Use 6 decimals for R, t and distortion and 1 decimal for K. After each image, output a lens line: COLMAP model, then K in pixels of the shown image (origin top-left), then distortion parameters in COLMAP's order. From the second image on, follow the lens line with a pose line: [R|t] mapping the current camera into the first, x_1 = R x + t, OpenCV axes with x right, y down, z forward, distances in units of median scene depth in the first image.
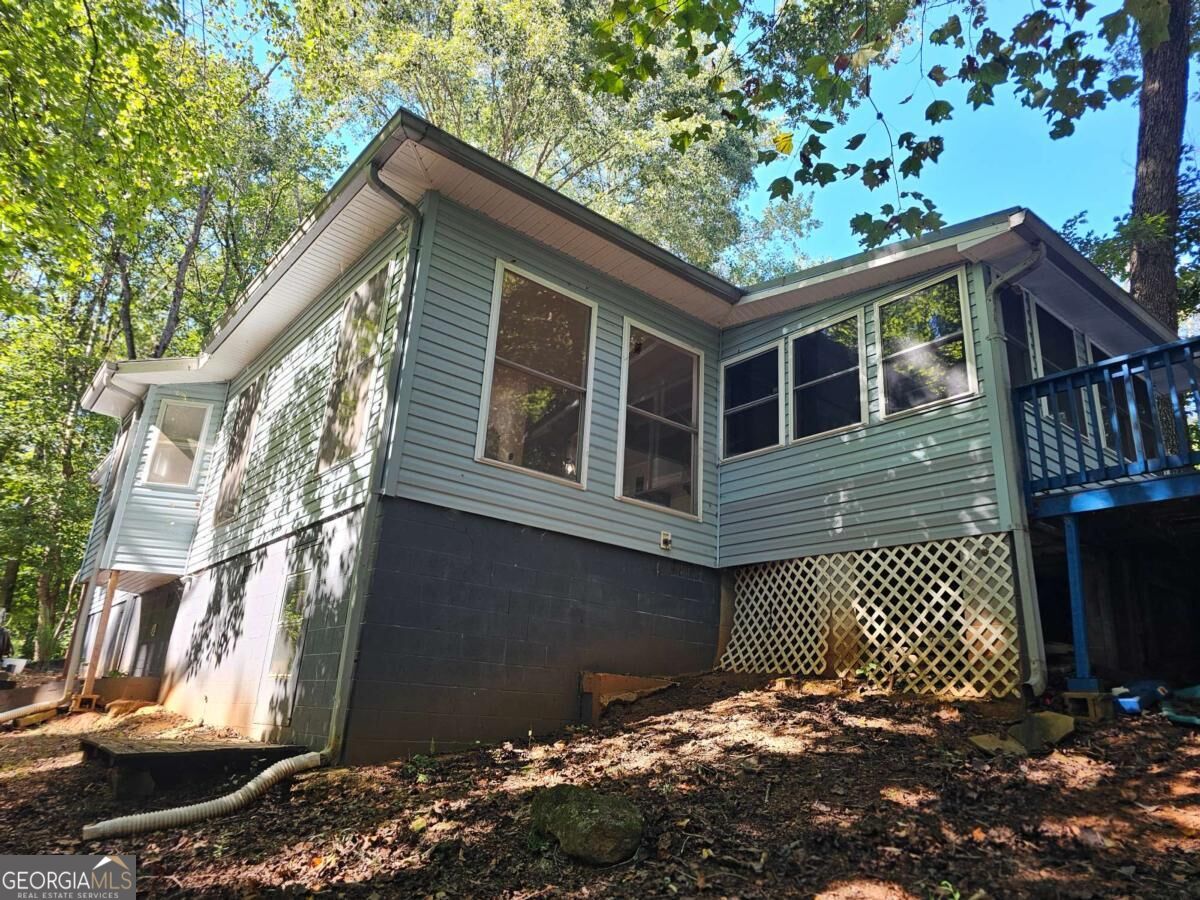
lens RADIAL K [[807.2, 0, 617.6], [0, 807.2, 446.1], [0, 0, 1]] dist [0.050259, -0.026808]
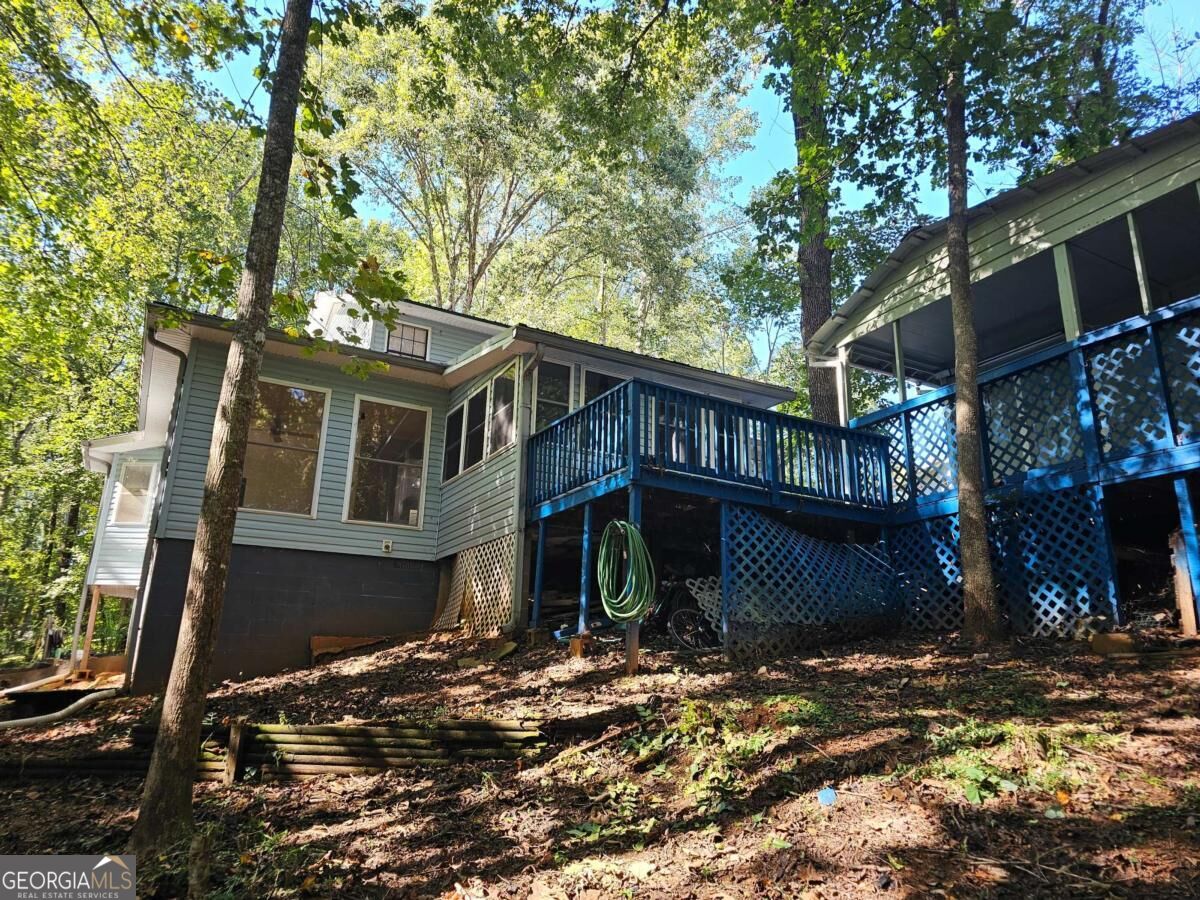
lens RADIAL K [[809.9, 0, 604.1], [0, 809.9, 448.2], [0, 0, 1]] dist [0.046019, -0.029163]
pose [[0.984882, -0.084785, -0.151060, 0.676945], [0.089714, 0.995625, 0.026109, -0.063019], [0.148186, -0.039266, 0.988180, -0.390854]]
